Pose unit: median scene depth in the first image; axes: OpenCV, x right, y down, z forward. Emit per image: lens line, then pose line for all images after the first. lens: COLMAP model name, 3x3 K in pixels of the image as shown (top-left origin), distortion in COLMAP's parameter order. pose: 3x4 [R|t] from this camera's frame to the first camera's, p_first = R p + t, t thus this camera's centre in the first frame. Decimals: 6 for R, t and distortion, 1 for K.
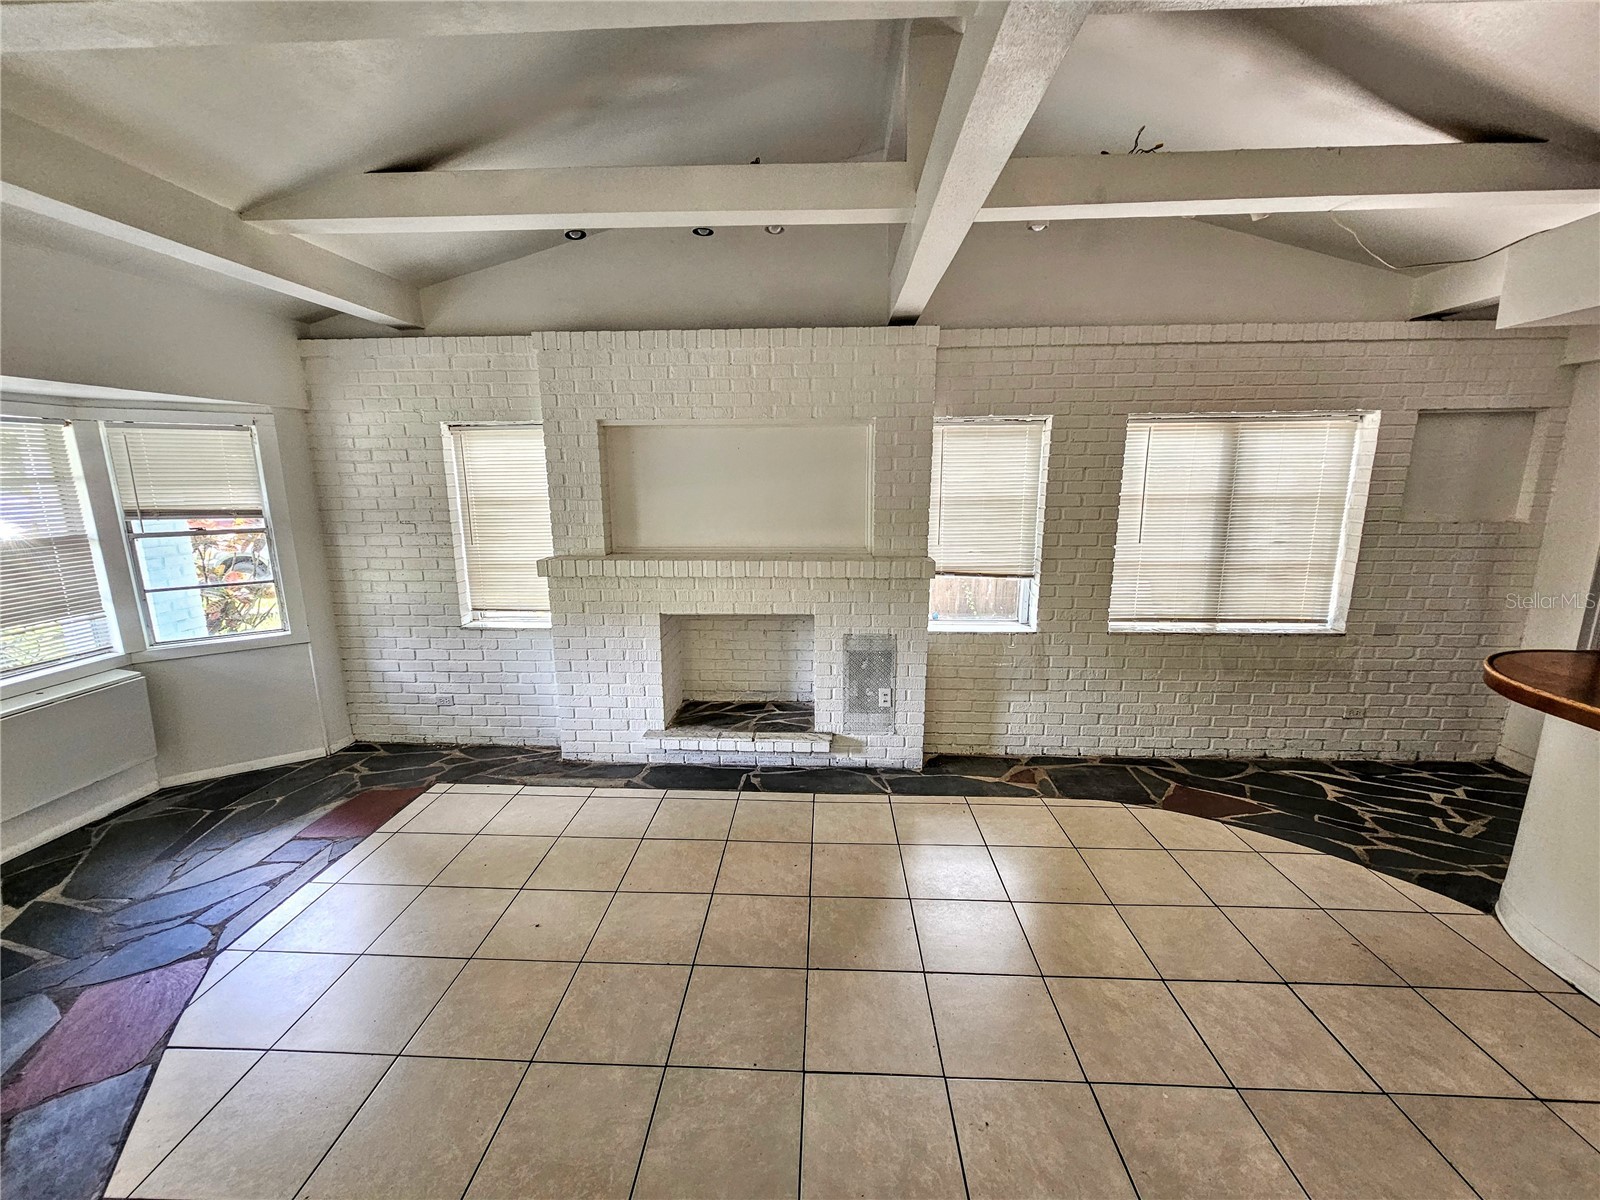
lens RADIAL K [[657.5, 0, 797.4], [0, 657.5, 607.1], [0, 0, 1]] dist [-0.004806, -0.000694]
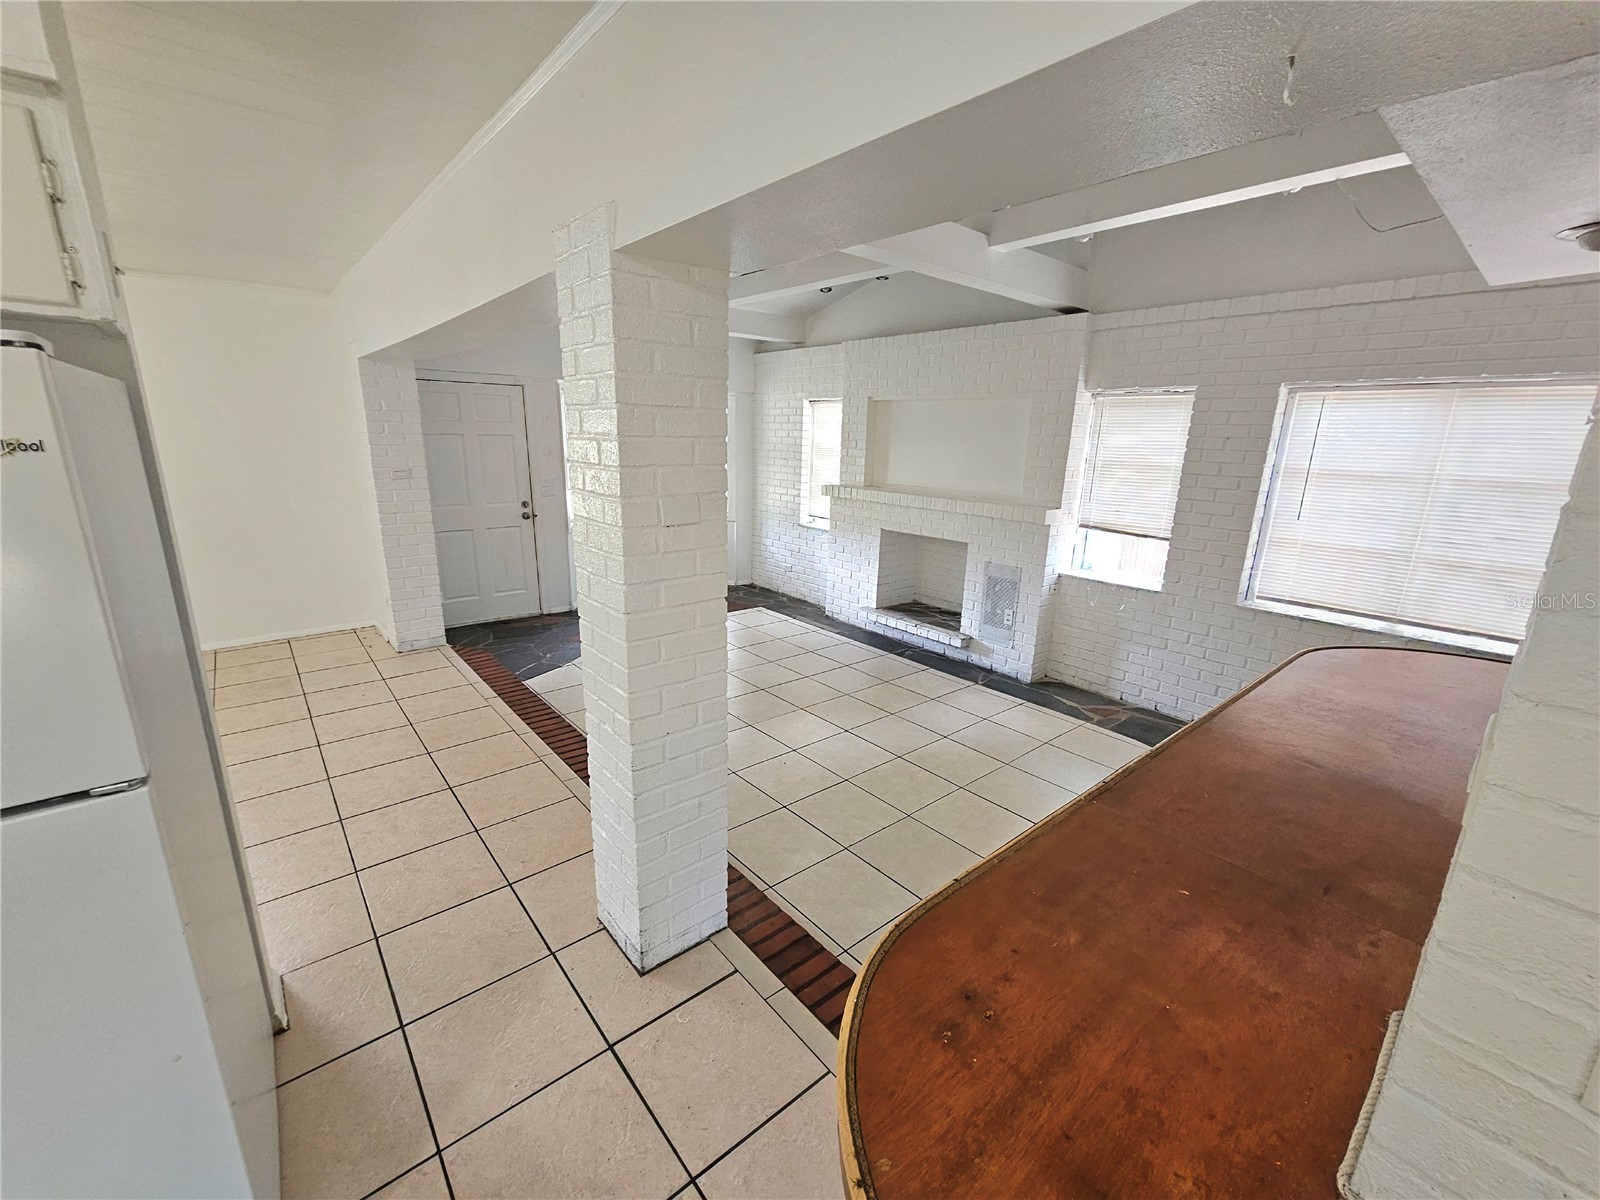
lens RADIAL K [[657.5, 0, 797.4], [0, 657.5, 607.1], [0, 0, 1]] dist [-0.004806, -0.000694]
pose [[0.687156, 0.208256, -0.696022, 0.716080], [-0.175808, 0.977227, 0.118826, 0.039700], [0.704917, 0.040714, 0.708120, -0.174101]]
